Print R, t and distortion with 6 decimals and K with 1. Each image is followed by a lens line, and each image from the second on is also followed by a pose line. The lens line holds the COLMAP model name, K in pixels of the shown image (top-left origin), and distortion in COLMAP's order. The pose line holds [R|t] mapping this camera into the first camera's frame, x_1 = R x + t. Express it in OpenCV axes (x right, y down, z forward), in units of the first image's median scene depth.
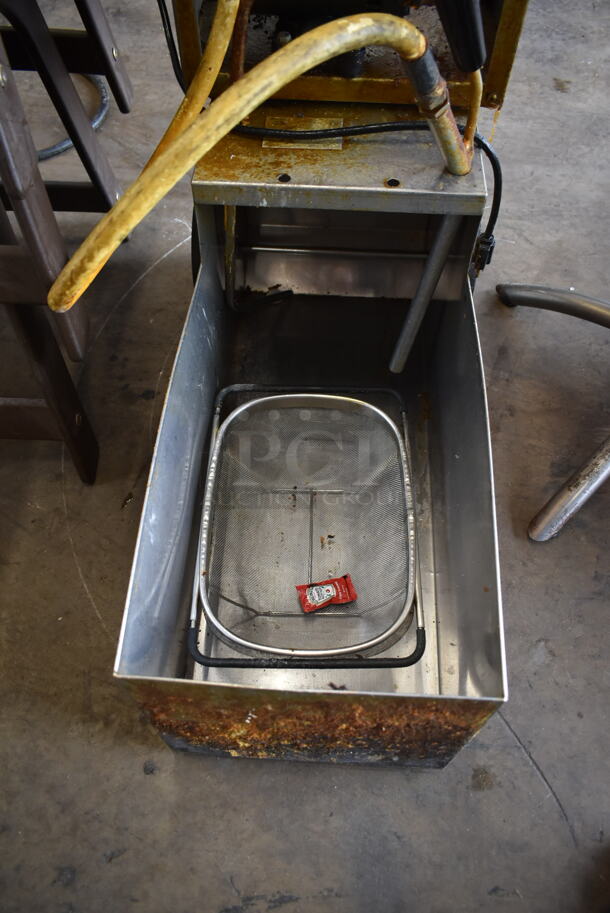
lens RADIAL K [[693.4, 0, 304.5], [0, 693.4, 447.4], [0, 0, 1]] dist [-0.018095, 0.010602]
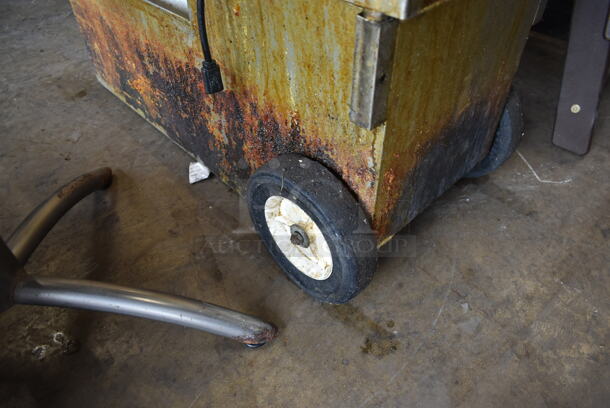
lens RADIAL K [[463.3, 0, 307.0], [0, 463.3, 204.8], [0, 0, 1]] dist [-0.018095, 0.010602]
pose [[-0.668323, 0.526652, -0.525340, 0.590678], [-0.613549, 0.009043, 0.789605, -0.862577], [0.420598, 0.850033, 0.317084, 0.942509]]
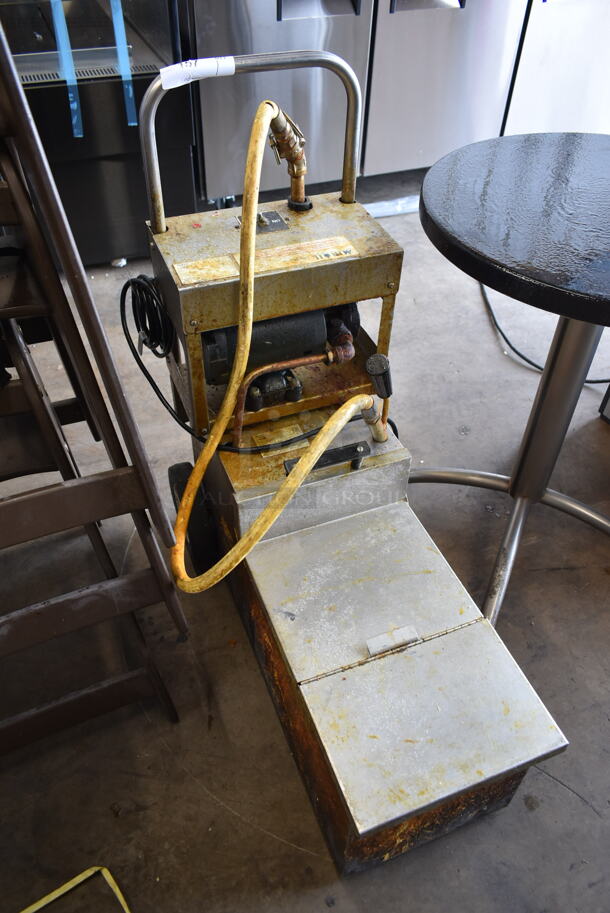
lens RADIAL K [[693.4, 0, 302.8], [0, 693.4, 454.5], [0, 0, 1]] dist [-0.018095, 0.010602]
pose [[0.908006, -0.282596, 0.309298, -0.374180], [0.341436, 0.926968, -0.155410, -0.134329], [-0.242791, 0.246719, 0.938180, -0.403186]]
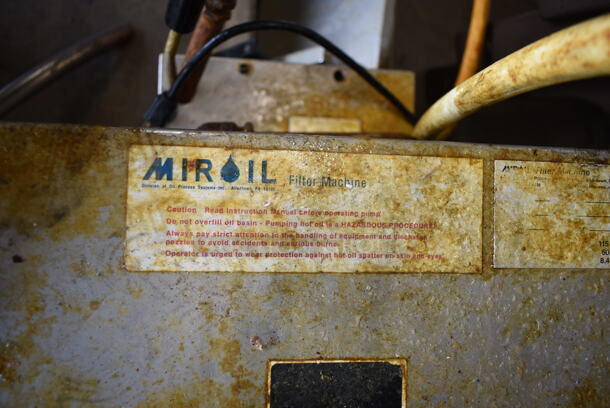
lens RADIAL K [[463.3, 0, 305.2], [0, 463.3, 204.0], [0, 0, 1]] dist [-0.018095, 0.010602]
pose [[-0.989505, 0.029913, -0.141368, 0.107335], [-0.102772, -0.833416, 0.543006, -0.762440], [-0.101576, 0.551836, 0.827743, 0.379622]]
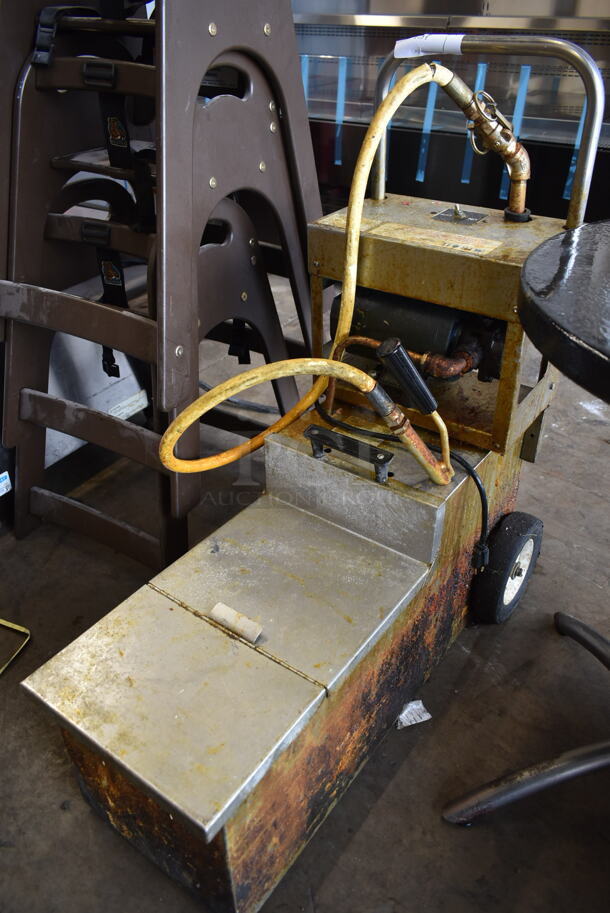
lens RADIAL K [[693.4, 0, 304.9], [0, 693.4, 454.6], [0, 0, 1]] dist [-0.018095, 0.010602]
pose [[0.839766, 0.285471, -0.461844, 0.488144], [-0.441473, 0.854175, -0.274749, 0.042264], [0.316062, 0.434616, 0.843335, -0.221623]]
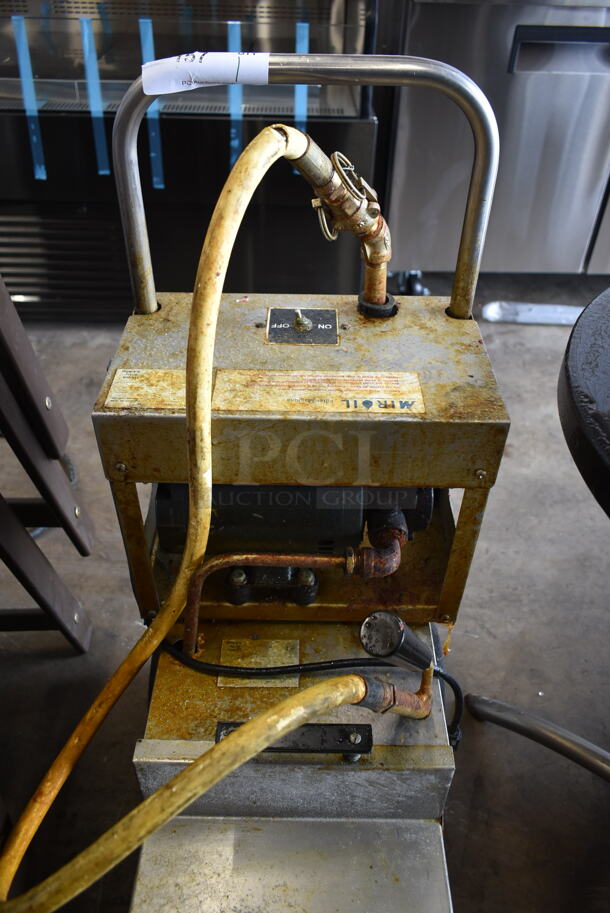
lens RADIAL K [[693.4, 0, 303.2], [0, 693.4, 455.4], [0, 0, 1]] dist [-0.018095, 0.010602]
pose [[0.998718, -0.025134, 0.043943, 0.020370], [0.036730, 0.957123, -0.287342, -0.371658], [-0.034837, 0.288588, 0.956819, -0.029911]]
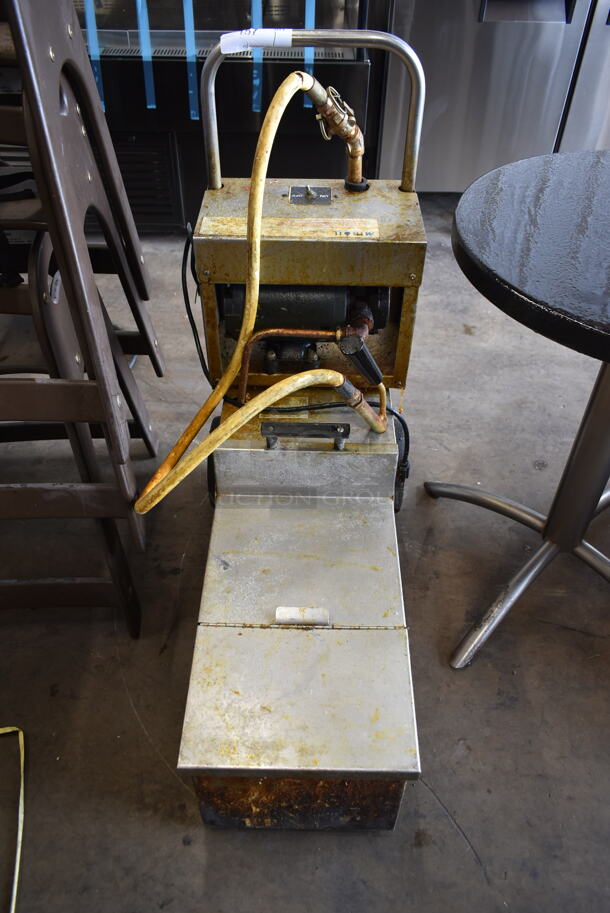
lens RADIAL K [[693.4, 0, 302.1], [0, 693.4, 454.4], [0, 0, 1]] dist [-0.018095, 0.010602]
pose [[0.999192, -0.026721, 0.030019, -0.009250], [0.032676, 0.975013, -0.219731, 0.009899], [-0.023398, 0.220534, 0.975099, -0.467075]]
